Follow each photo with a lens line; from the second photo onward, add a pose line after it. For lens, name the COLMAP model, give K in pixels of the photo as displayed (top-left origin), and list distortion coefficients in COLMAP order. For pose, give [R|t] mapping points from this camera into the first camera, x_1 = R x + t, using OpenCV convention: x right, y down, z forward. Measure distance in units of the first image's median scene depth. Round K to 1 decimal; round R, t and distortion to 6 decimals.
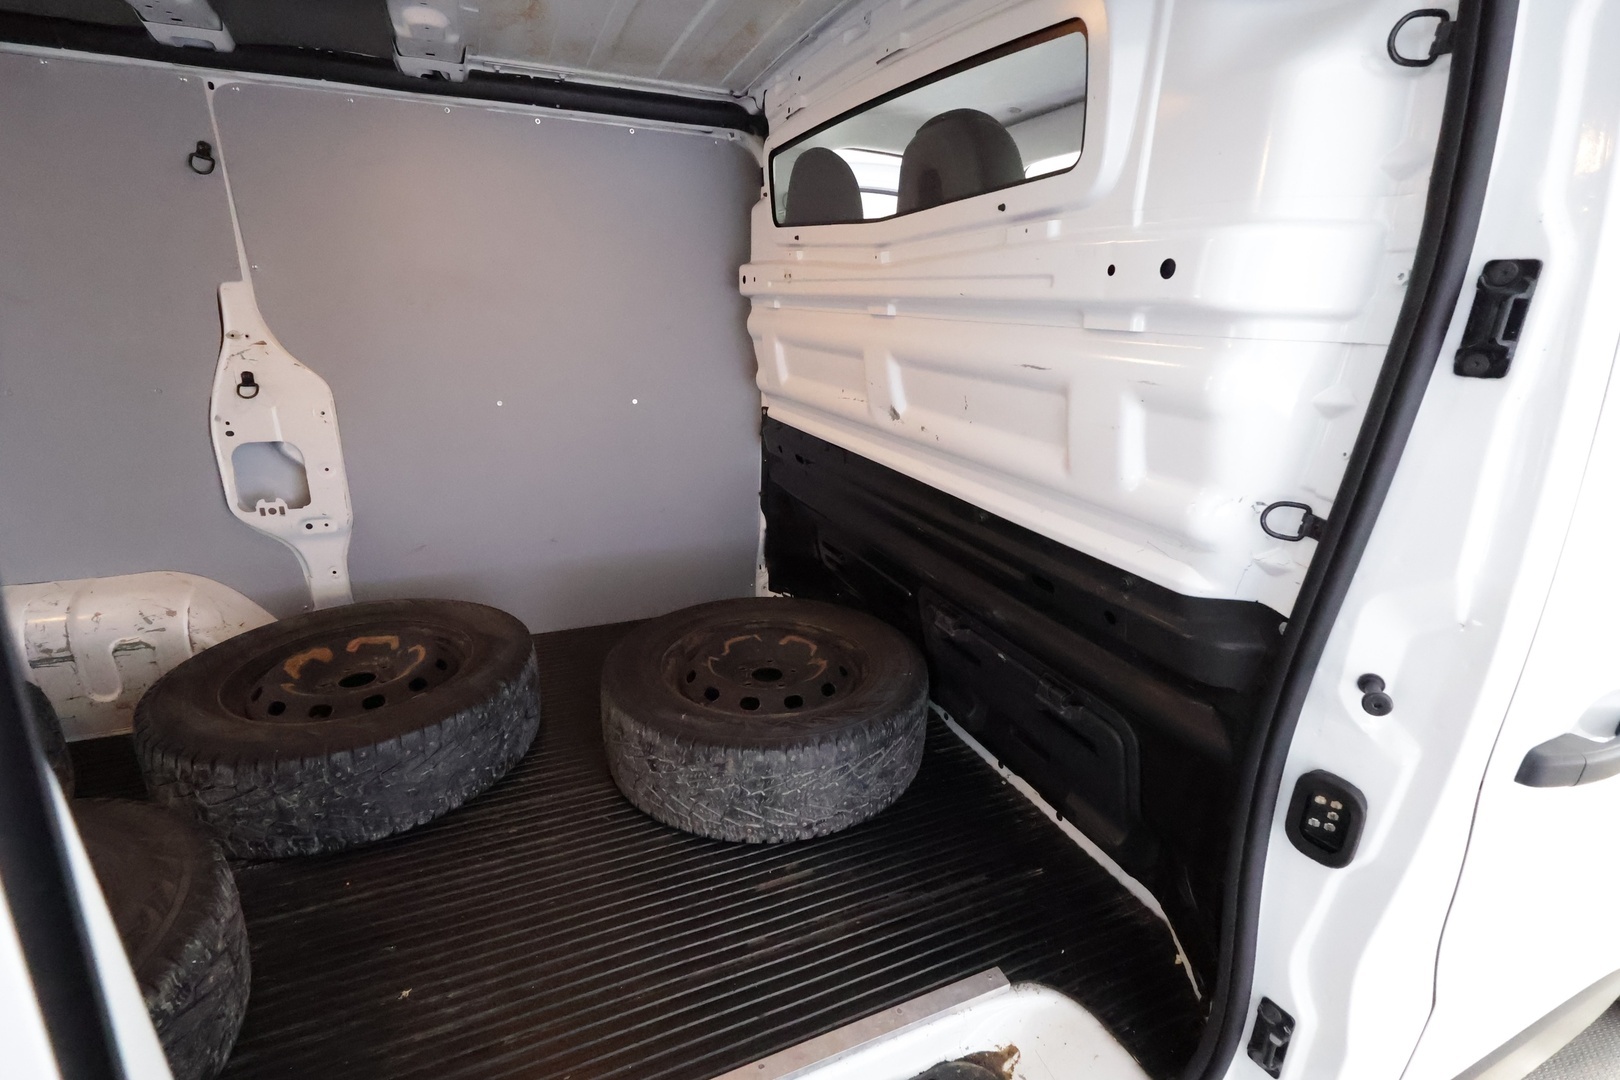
lens RADIAL K [[747.4, 0, 812.8], [0, 747.4, 543.9], [0, 0, 1]] dist [-0.005985, 0.002860]
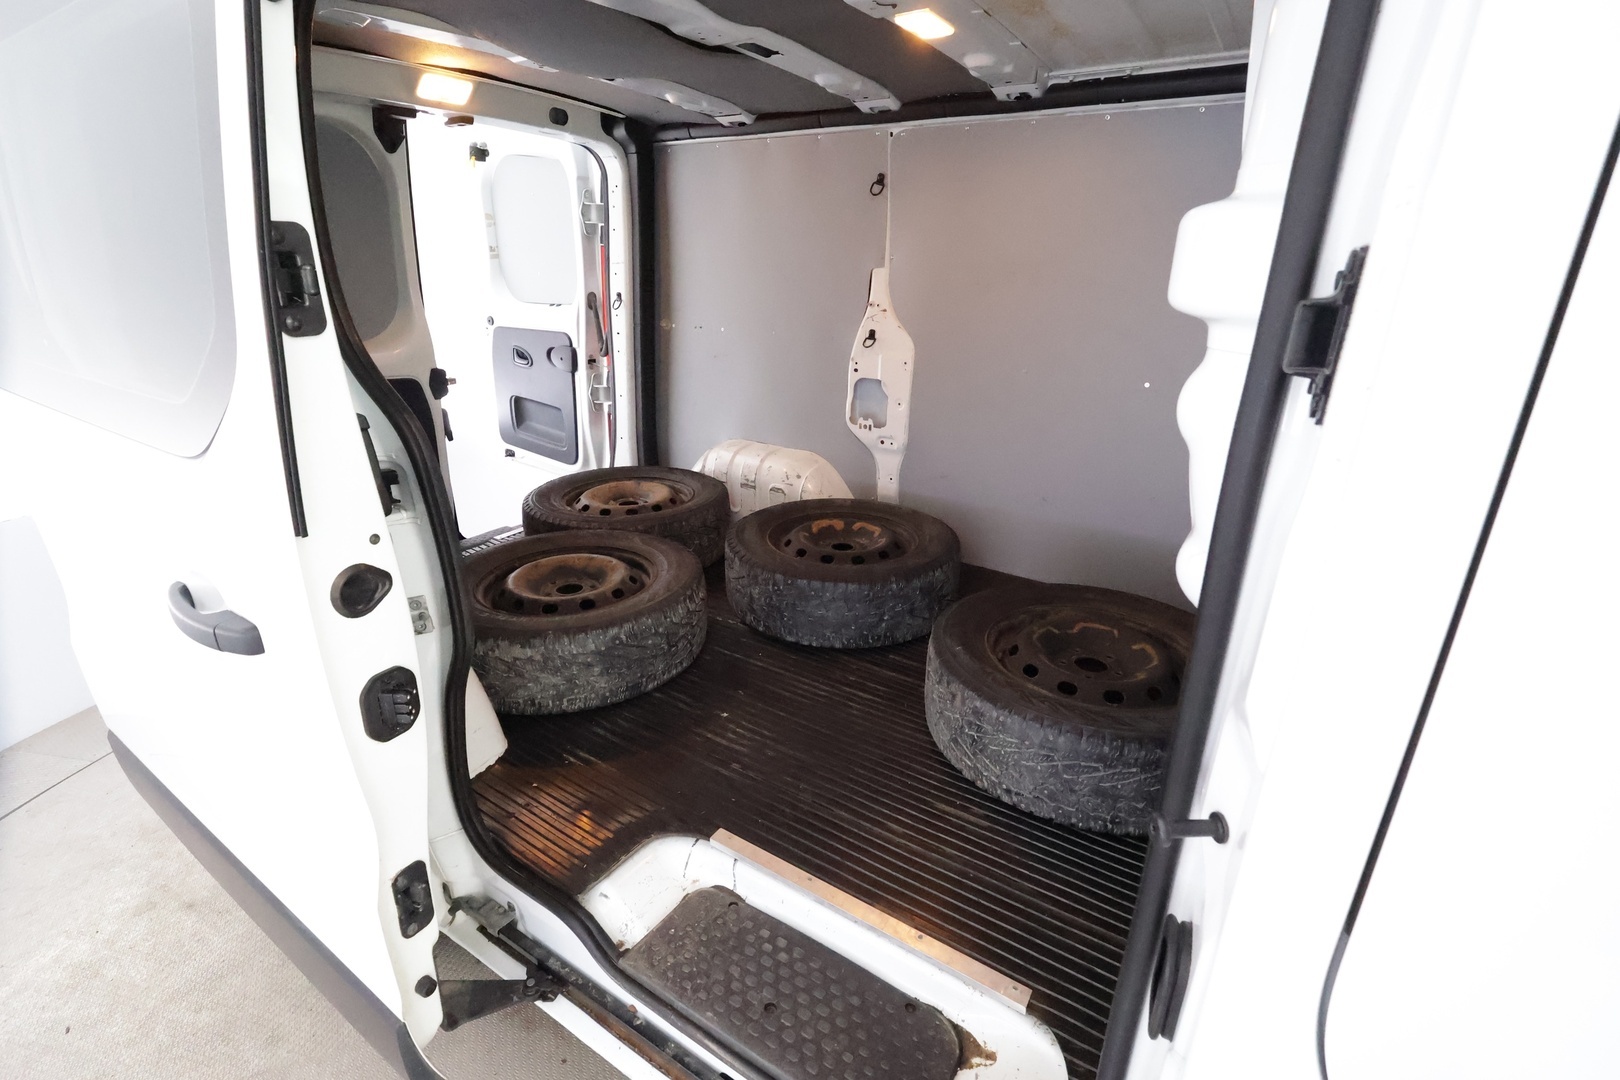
lens RADIAL K [[747.4, 0, 809.9], [0, 747.4, 541.1], [0, 0, 1]] dist [-0.005985, 0.002860]
pose [[0.540255, 0.286077, -0.791381, 0.529229], [-0.262824, 0.950758, 0.164267, -0.052475], [0.799405, 0.119247, 0.588840, 0.103252]]
